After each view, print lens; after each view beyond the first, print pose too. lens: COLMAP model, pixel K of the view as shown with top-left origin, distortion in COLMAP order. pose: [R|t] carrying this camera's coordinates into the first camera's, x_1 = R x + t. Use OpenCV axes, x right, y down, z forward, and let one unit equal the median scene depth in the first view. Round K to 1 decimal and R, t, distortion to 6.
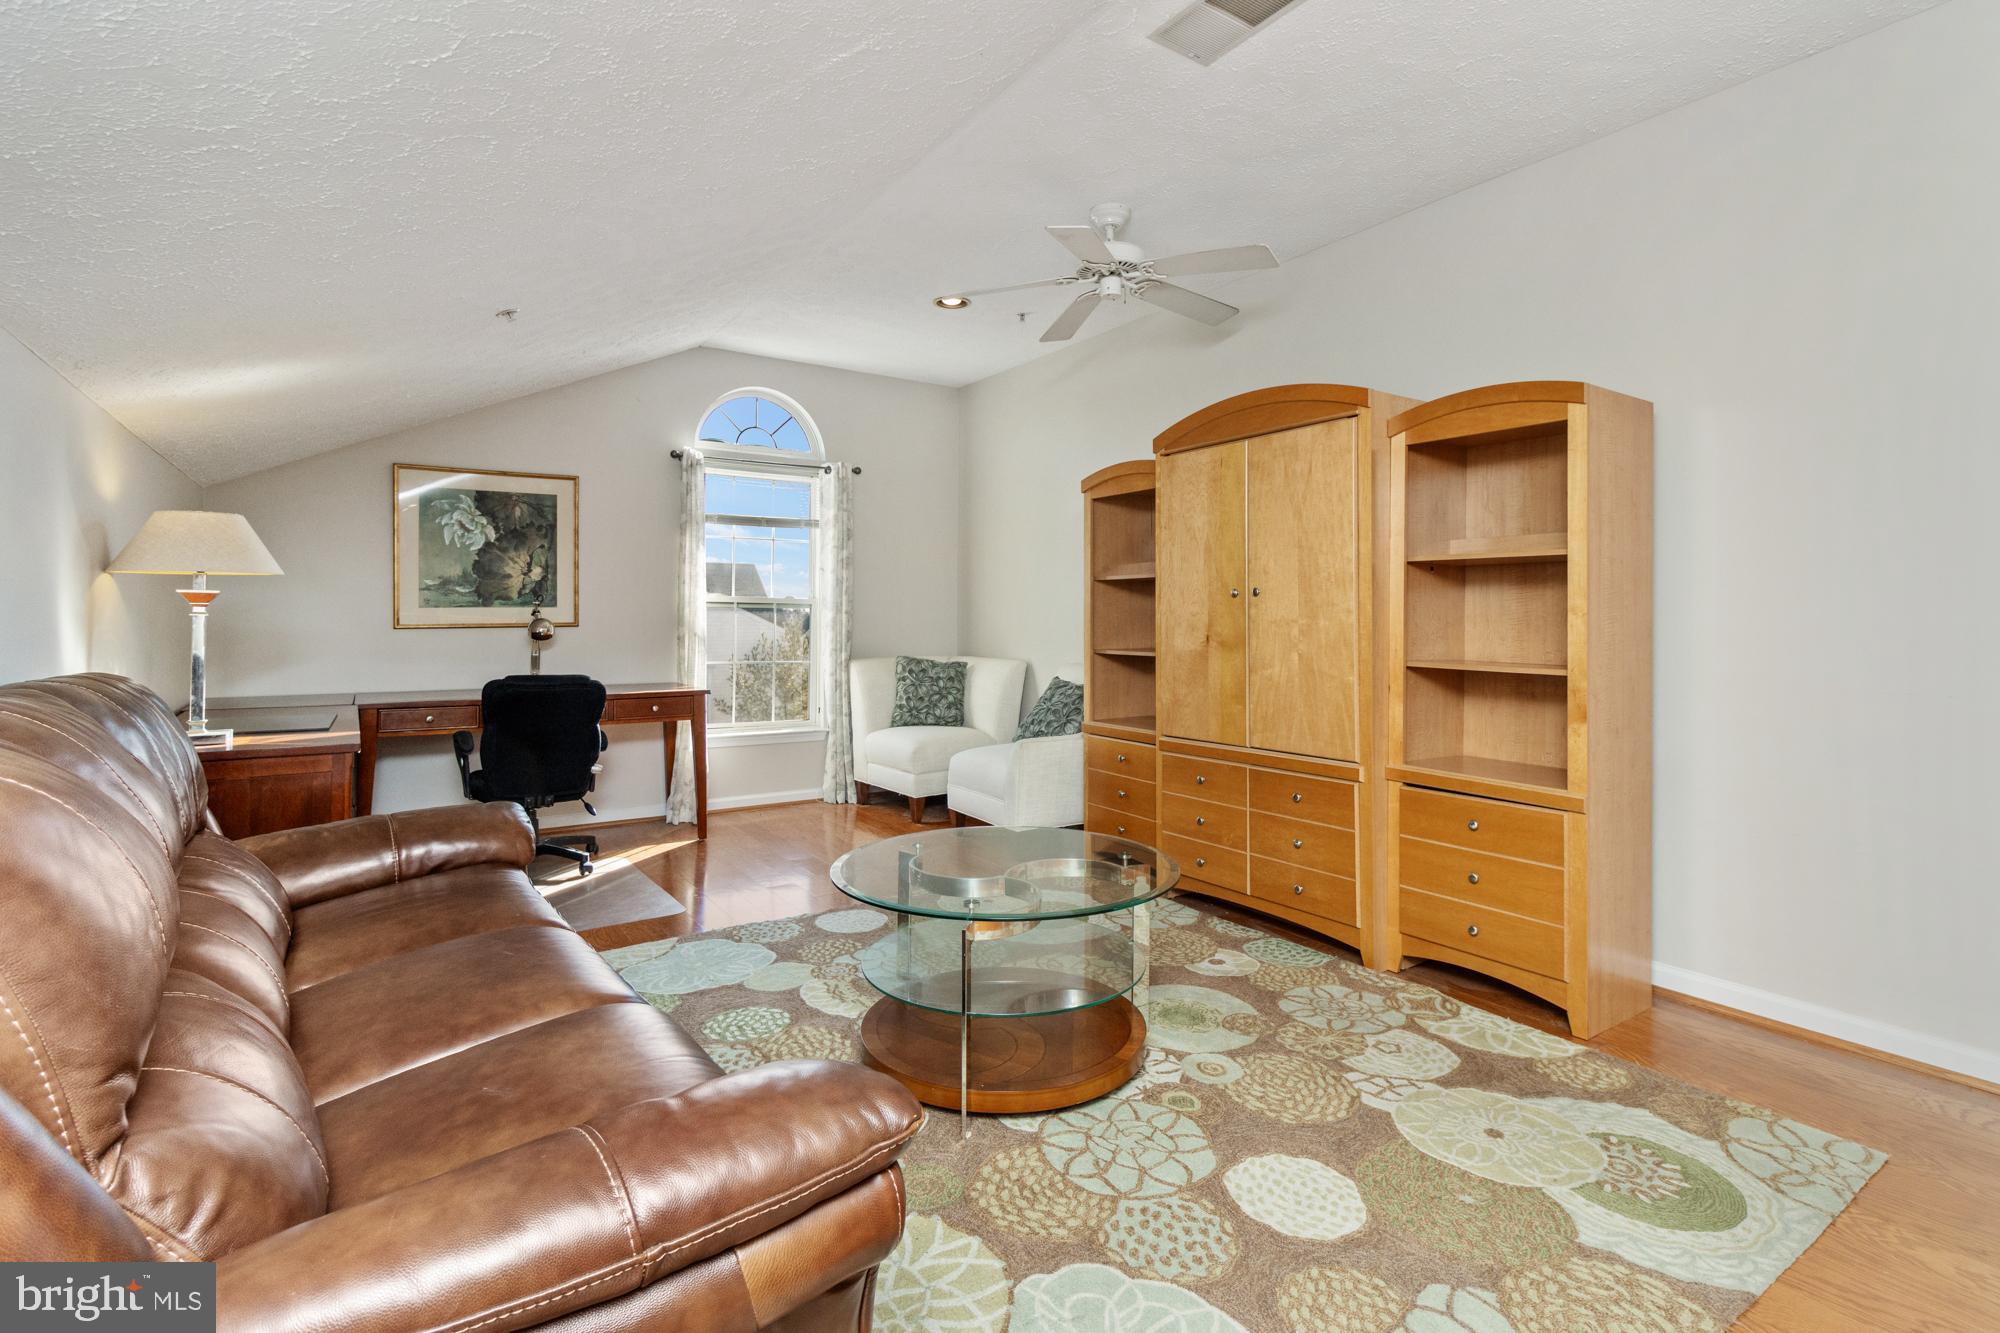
lens RADIAL K [[949.7, 0, 999.3], [0, 949.7, 613.0], [0, 0, 1]] dist [-0.003938, -0.000221]
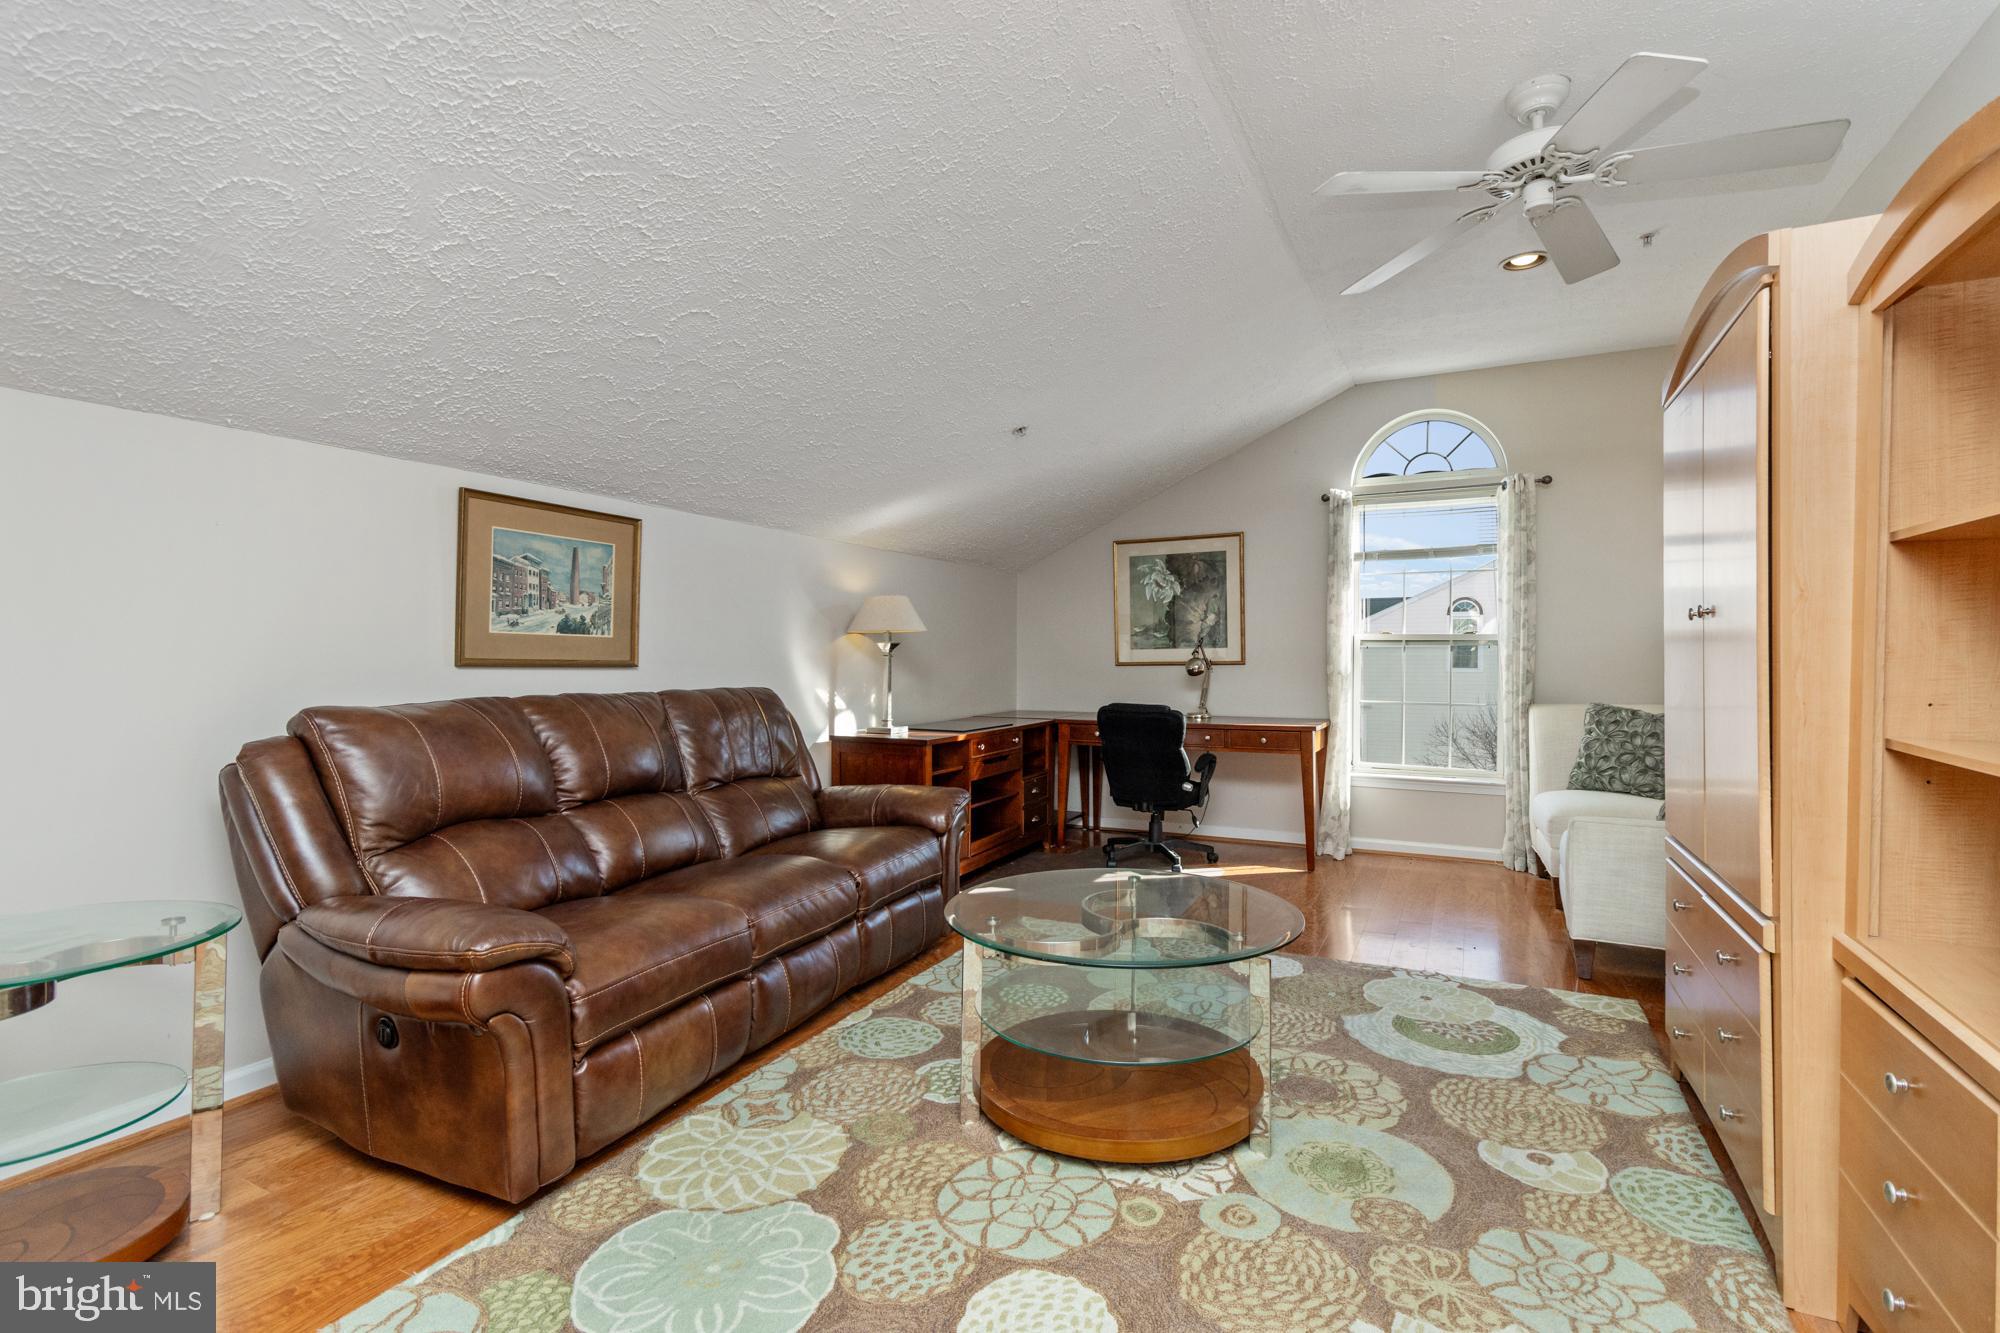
lens RADIAL K [[922.9, 0, 1002.2], [0, 922.9, 660.5], [0, 0, 1]] dist [0.001332, 0.000236]
pose [[0.489231, 0.000652, -0.872154, 0.400155], [0.008702, 0.999946, 0.005629, 0.000930], [0.872111, -0.010343, 0.489199, 0.219916]]
